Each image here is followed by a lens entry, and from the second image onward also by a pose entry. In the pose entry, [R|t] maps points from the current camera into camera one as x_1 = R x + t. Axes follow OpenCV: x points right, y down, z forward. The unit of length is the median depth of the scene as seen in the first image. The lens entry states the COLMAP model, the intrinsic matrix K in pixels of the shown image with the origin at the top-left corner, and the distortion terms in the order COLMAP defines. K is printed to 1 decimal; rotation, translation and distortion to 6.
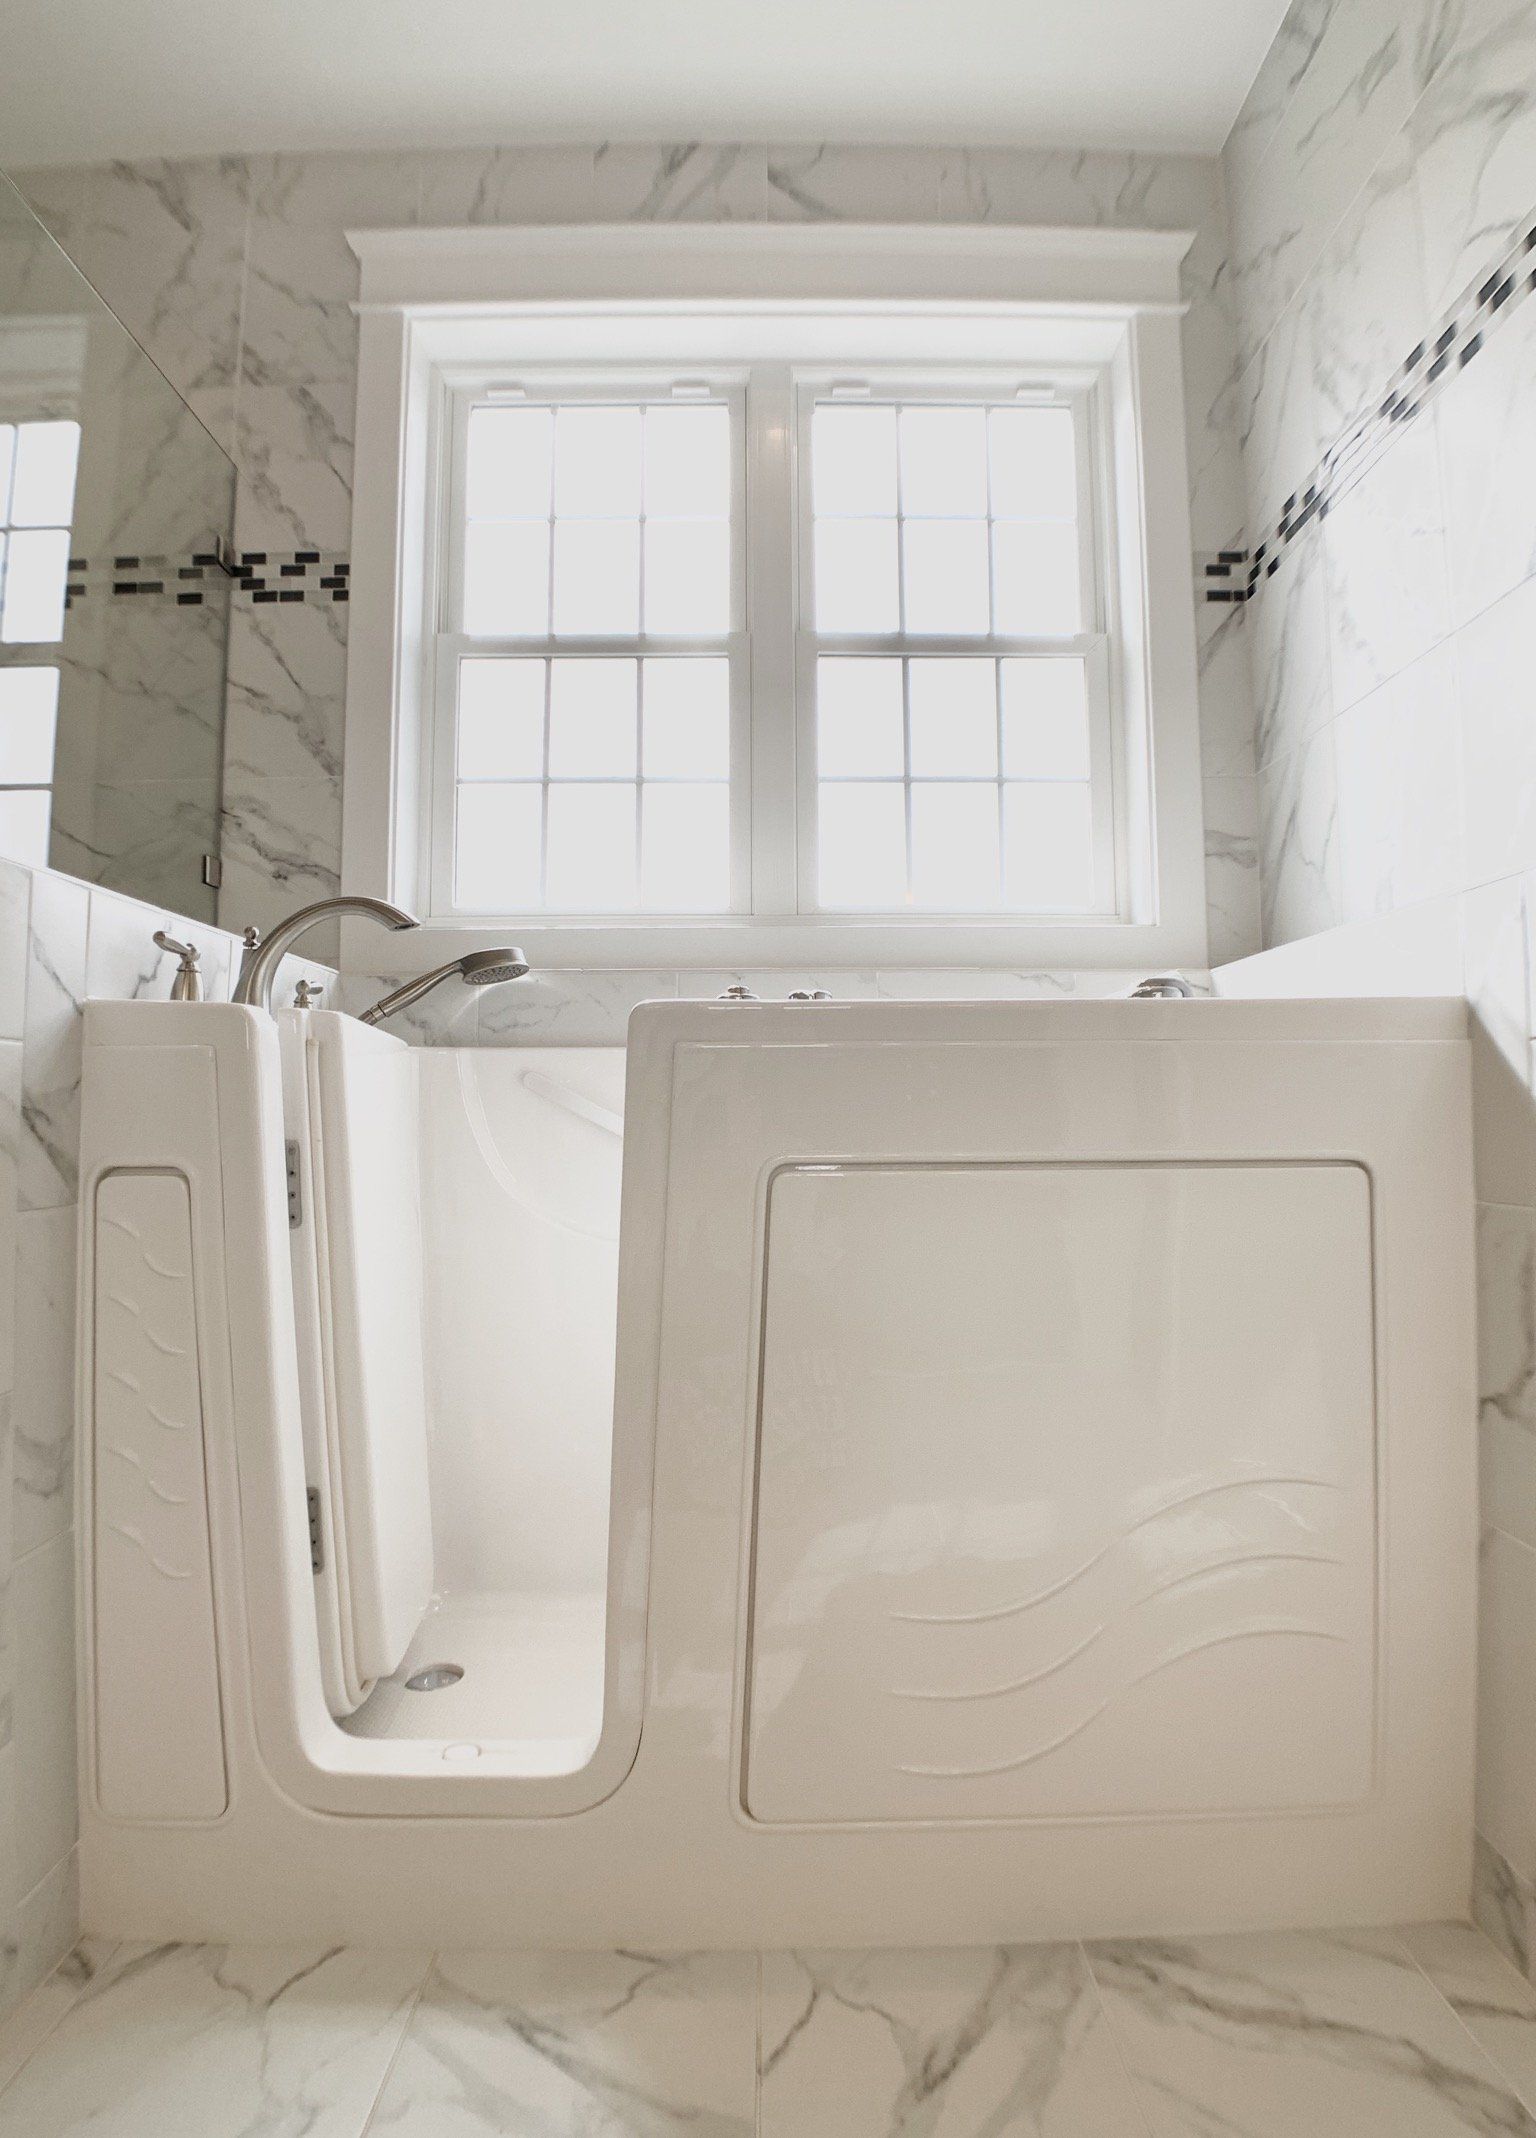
lens RADIAL K [[1157.7, 0, 774.3], [0, 1157.7, 1073.3], [0, 0, 1]] dist [-0.062536, -0.000686]
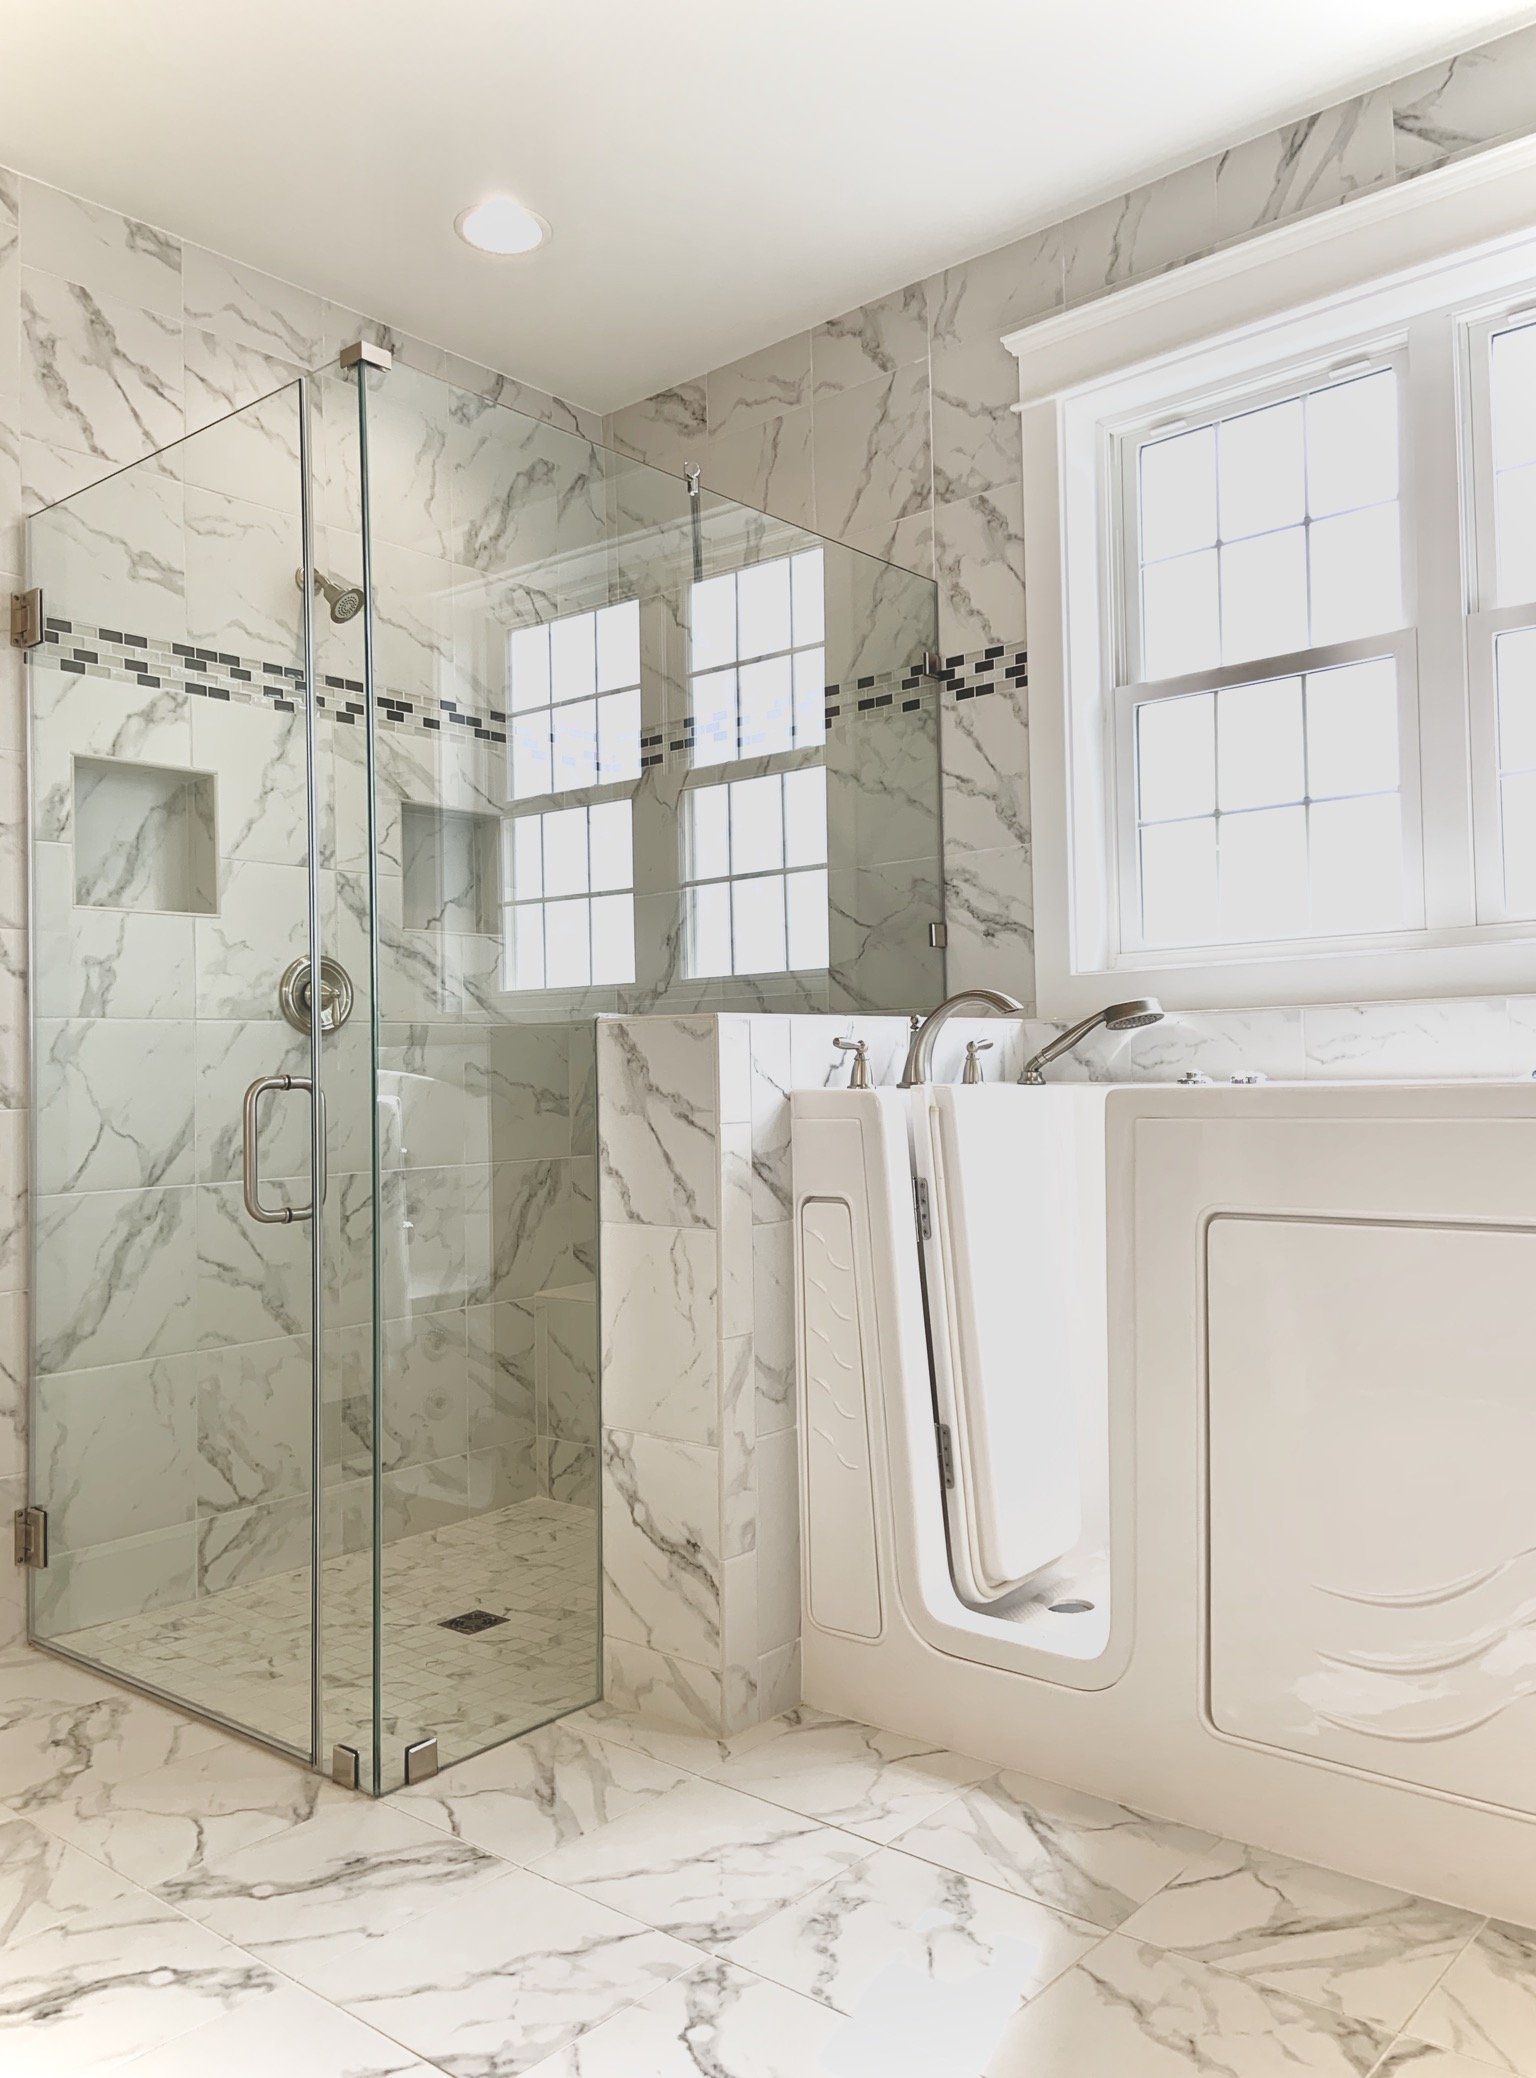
lens RADIAL K [[1601.8, 0, 770.9], [0, 1601.8, 1044.7], [0, 0, 1]] dist [0.076901, -0.030428]
pose [[0.748749, -0.026298, -0.662332, 0.493822], [0.050209, 0.998592, 0.017112, -0.097726], [0.660949, -0.046068, 0.749015, -0.397950]]
